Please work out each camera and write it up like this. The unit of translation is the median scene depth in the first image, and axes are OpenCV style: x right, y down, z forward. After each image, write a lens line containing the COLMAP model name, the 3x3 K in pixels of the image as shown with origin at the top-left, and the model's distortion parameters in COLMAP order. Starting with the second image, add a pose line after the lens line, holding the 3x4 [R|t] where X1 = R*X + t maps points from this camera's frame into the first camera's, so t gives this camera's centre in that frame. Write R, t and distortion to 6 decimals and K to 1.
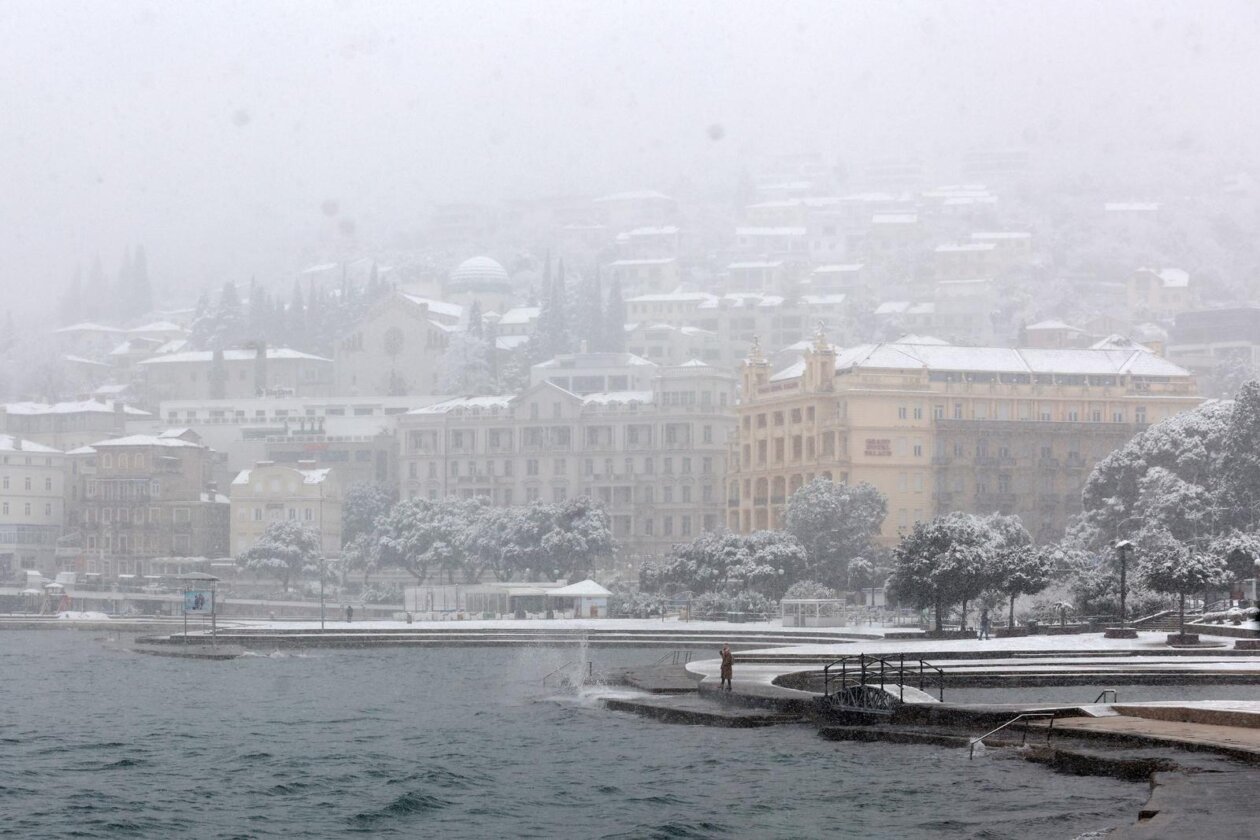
lens RADIAL K [[2678.1, 0, 674.3], [0, 2678.1, 478.2], [0, 0, 1]] dist [-0.253278, 0.000000]
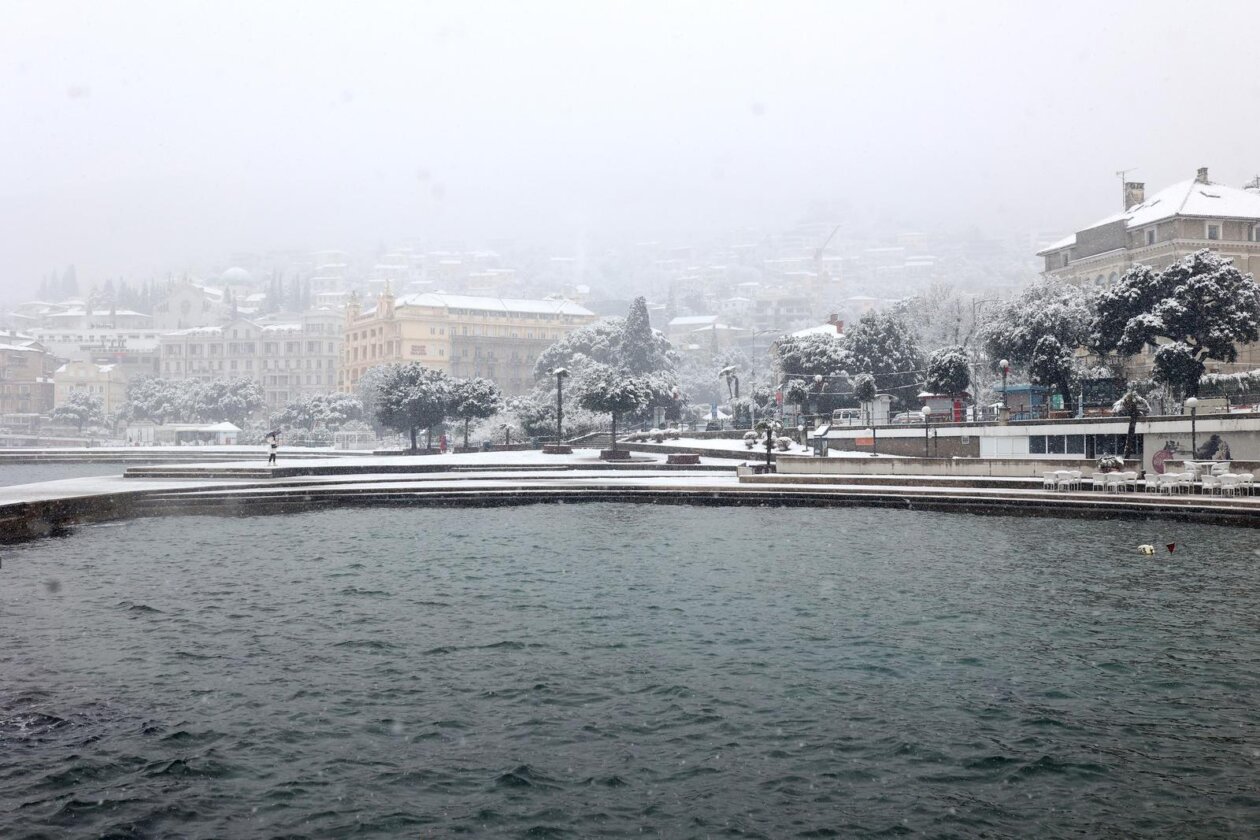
lens RADIAL K [[1211.6, 0, 598.8], [0, 1211.6, 415.9], [0, 0, 1]] dist [-0.001247, 0.000000]
pose [[0.979576, 0.007221, 0.200946, 0.028968], [-0.011808, 0.999696, 0.021639, 0.011566], [-0.200728, -0.023570, 0.979363, 0.174457]]
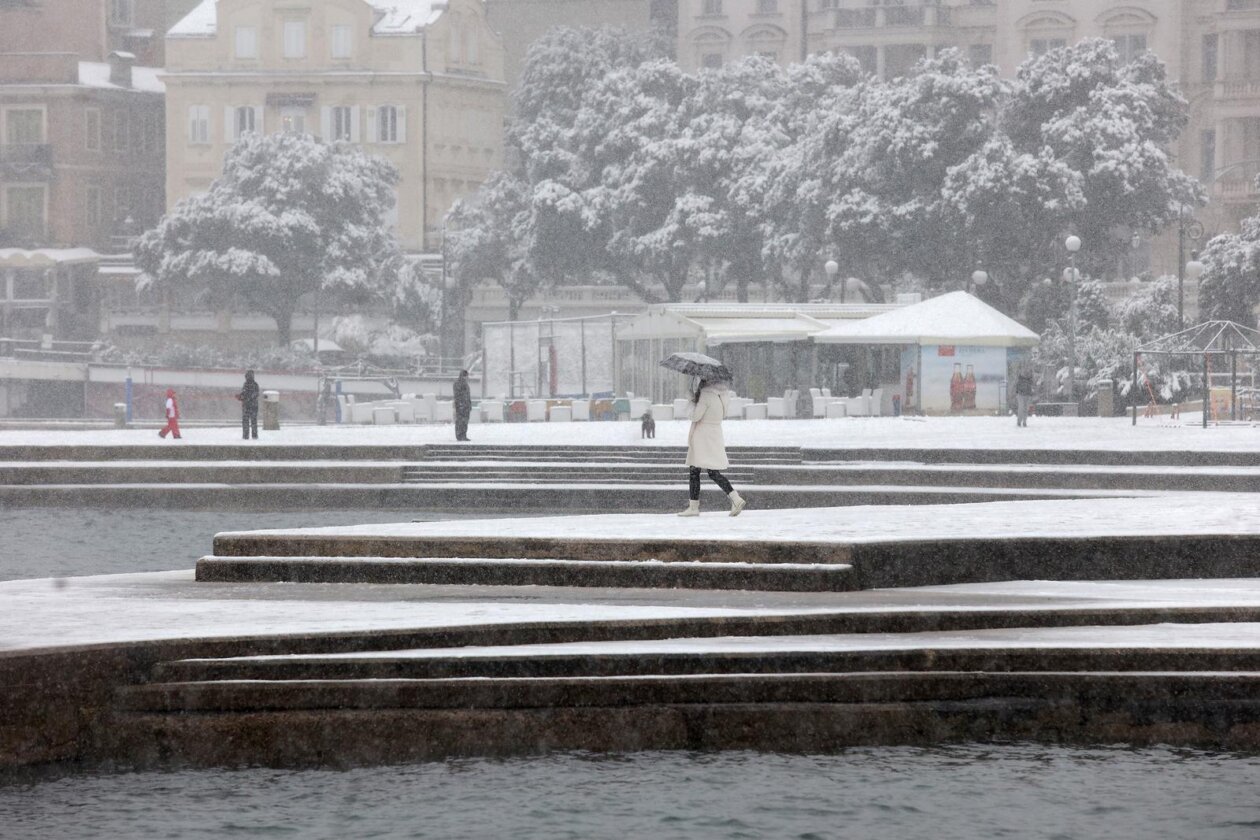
lens RADIAL K [[6862.2, 0, 621.0], [0, 6862.2, 457.6], [0, 0, 1]] dist [1.504769, 0.000000]
pose [[0.987074, 0.003572, -0.160226, 0.039861], [0.005168, 0.998522, 0.054099, 0.010206], [0.160183, -0.054228, 0.985597, 0.157002]]
